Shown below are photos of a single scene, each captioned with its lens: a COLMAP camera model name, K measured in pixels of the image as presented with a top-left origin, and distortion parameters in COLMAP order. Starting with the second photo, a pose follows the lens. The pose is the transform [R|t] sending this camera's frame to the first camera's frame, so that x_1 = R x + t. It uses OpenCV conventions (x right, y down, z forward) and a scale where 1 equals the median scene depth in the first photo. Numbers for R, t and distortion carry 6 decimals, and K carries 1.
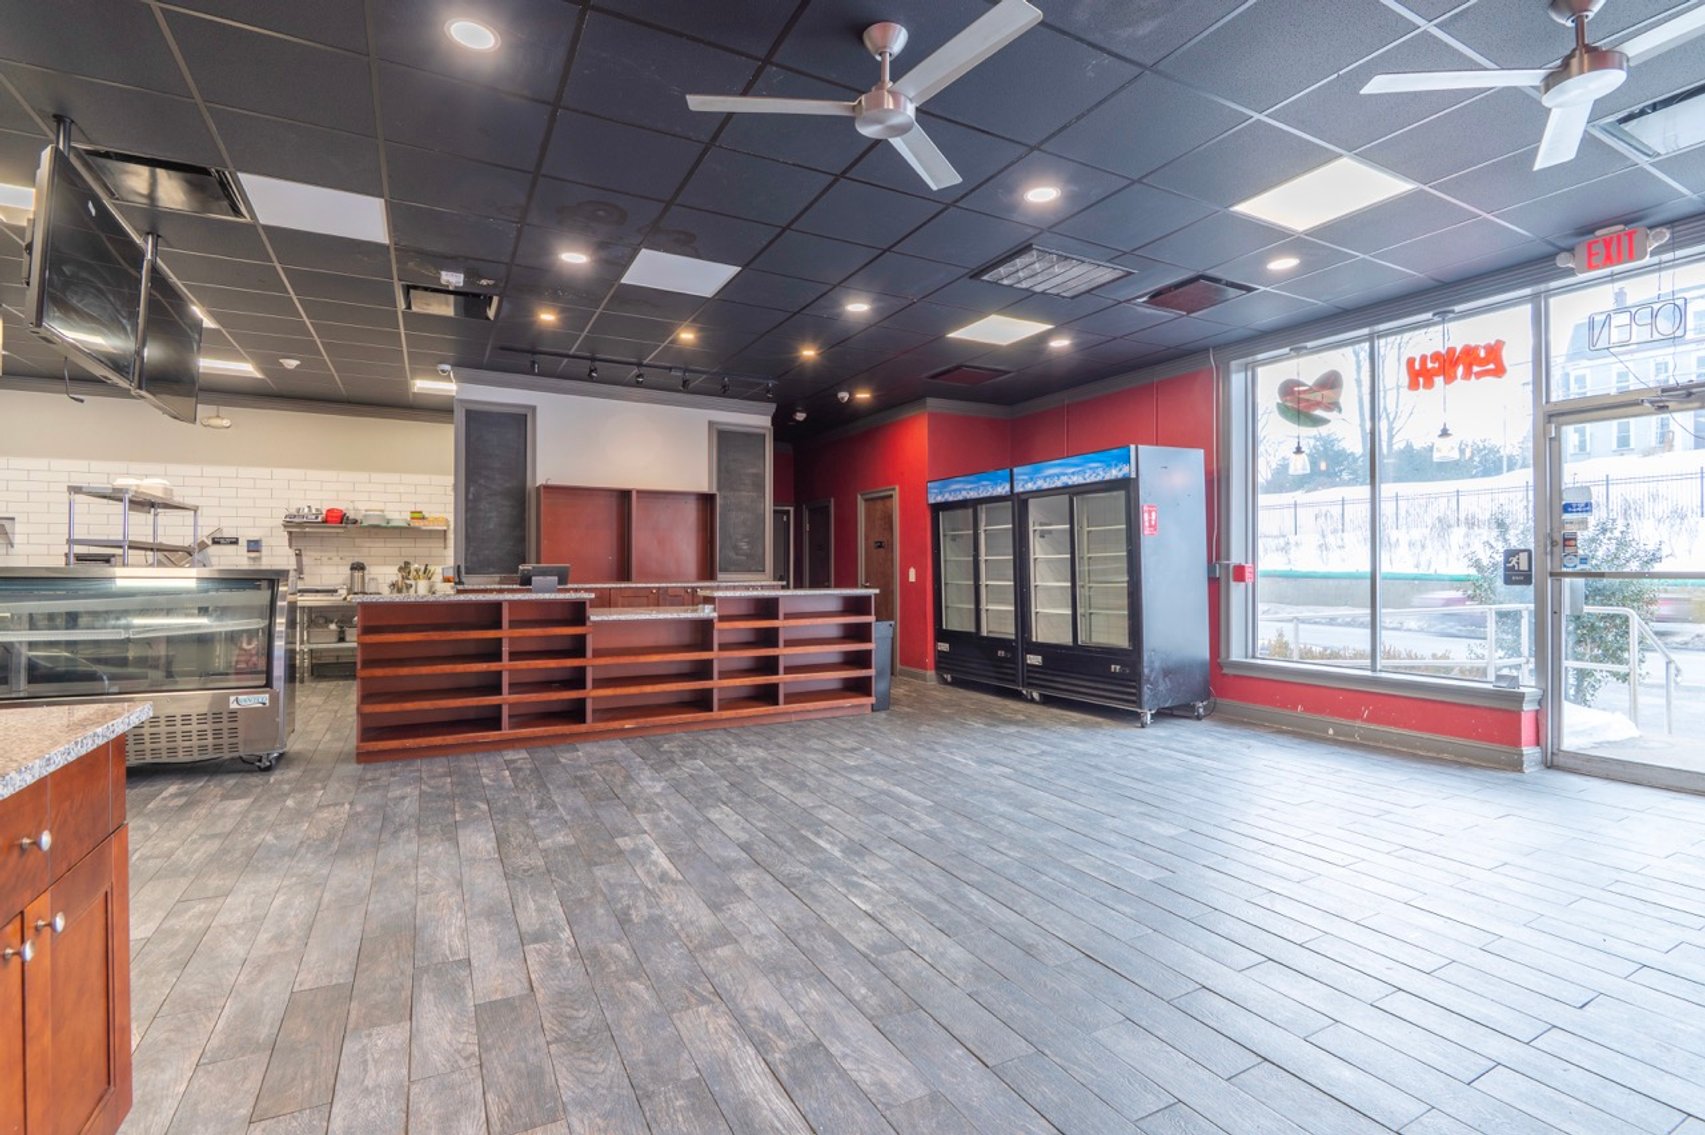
lens RADIAL K [[796.4, 0, 862.4], [0, 796.4, 558.5], [0, 0, 1]] dist [-0.010277, -0.005731]
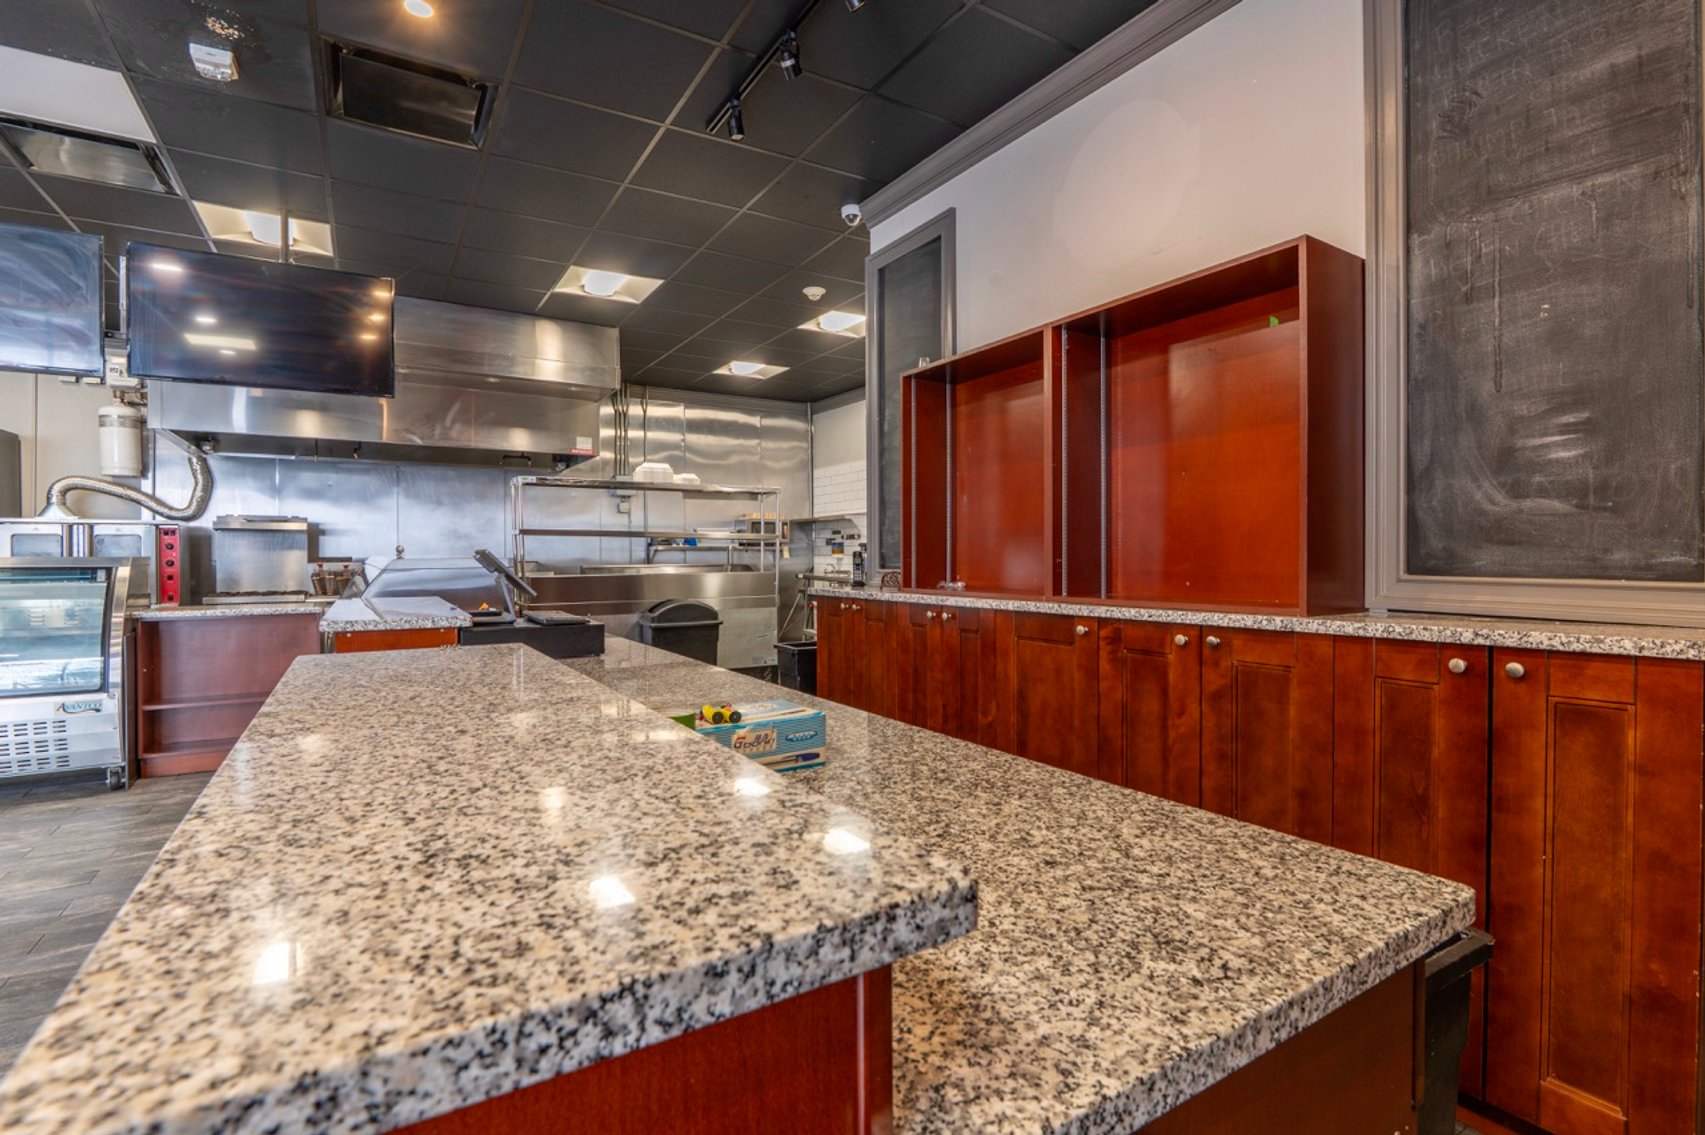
lens RADIAL K [[796.4, 0, 858.1], [0, 796.4, 564.8], [0, 0, 1]] dist [-0.010277, -0.005731]
pose [[0.048740, 0.012549, -0.998733, 0.055264], [0.016540, 0.999774, 0.013370, 0.010545], [0.998675, -0.017171, 0.048521, 0.958060]]
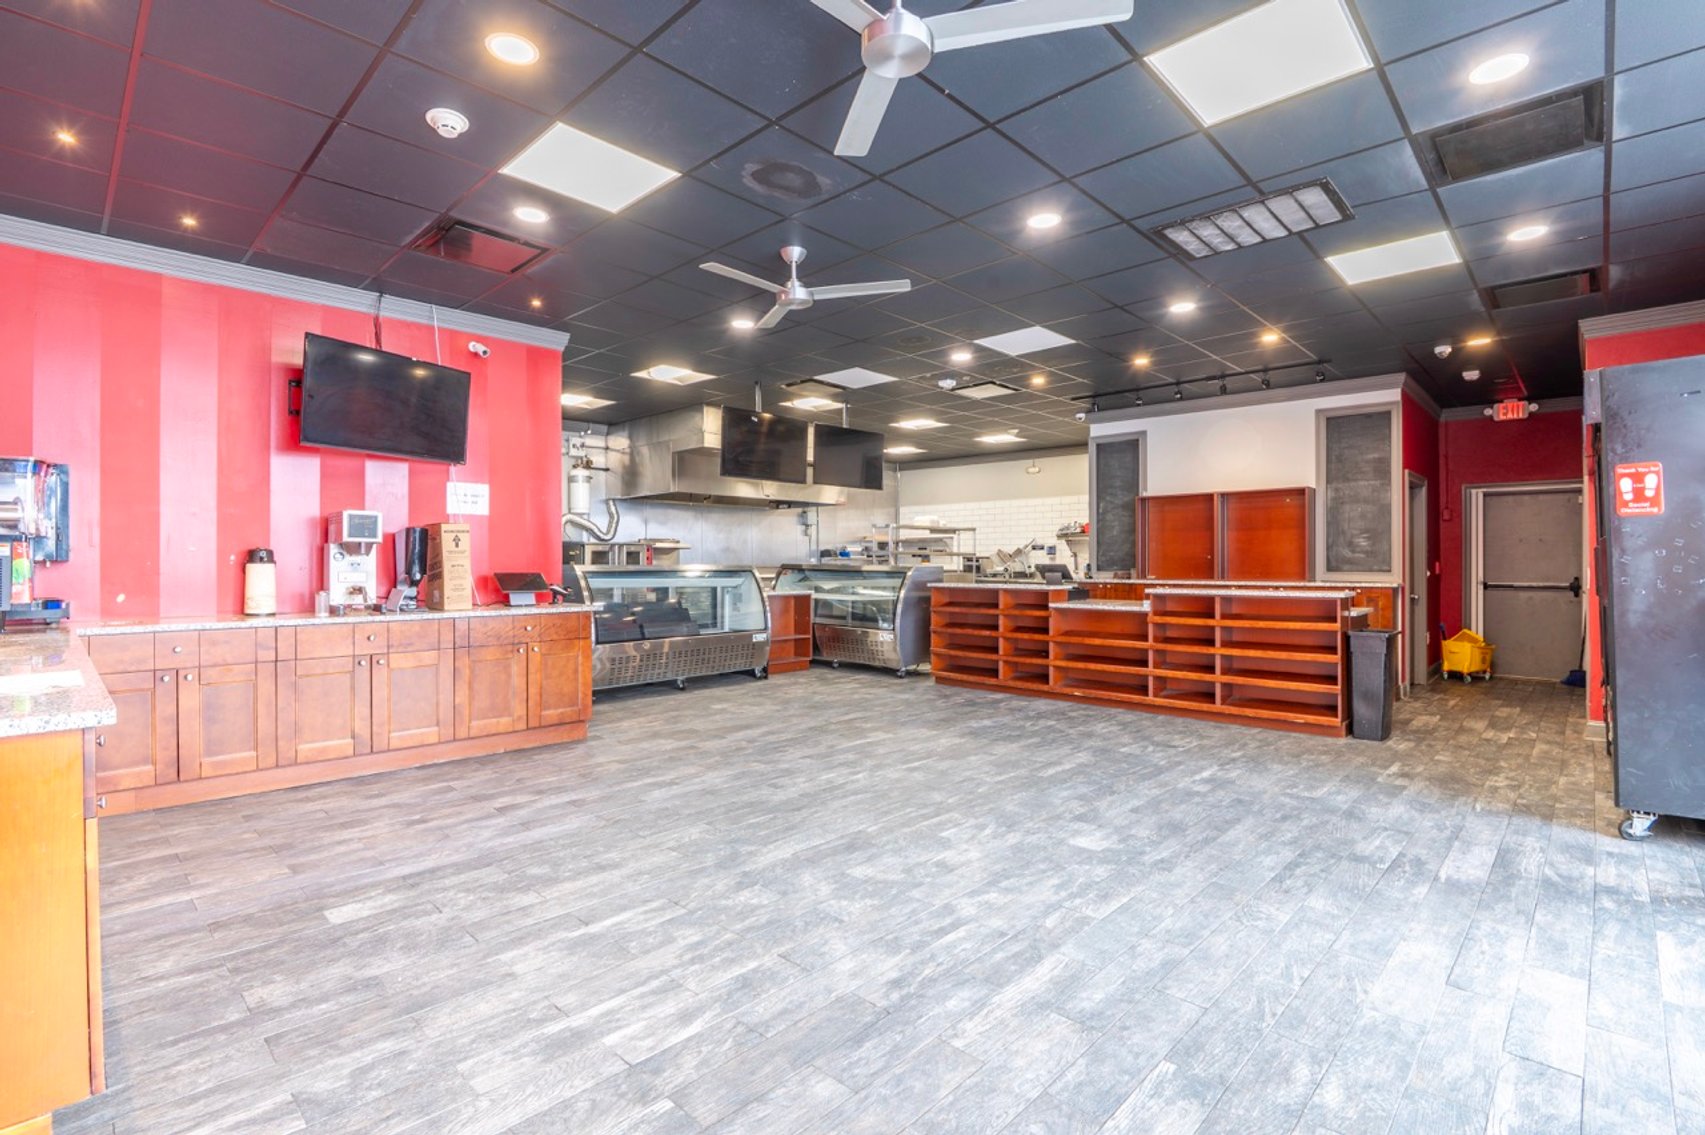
lens RADIAL K [[796.4, 0, 846.2], [0, 796.4, 561.4], [0, 0, 1]] dist [-0.010277, -0.005731]
pose [[0.295730, -0.000705, -0.955271, 0.621154], [0.010042, 0.999947, 0.002371, -0.002464], [0.955219, -0.010294, 0.295721, 0.224939]]
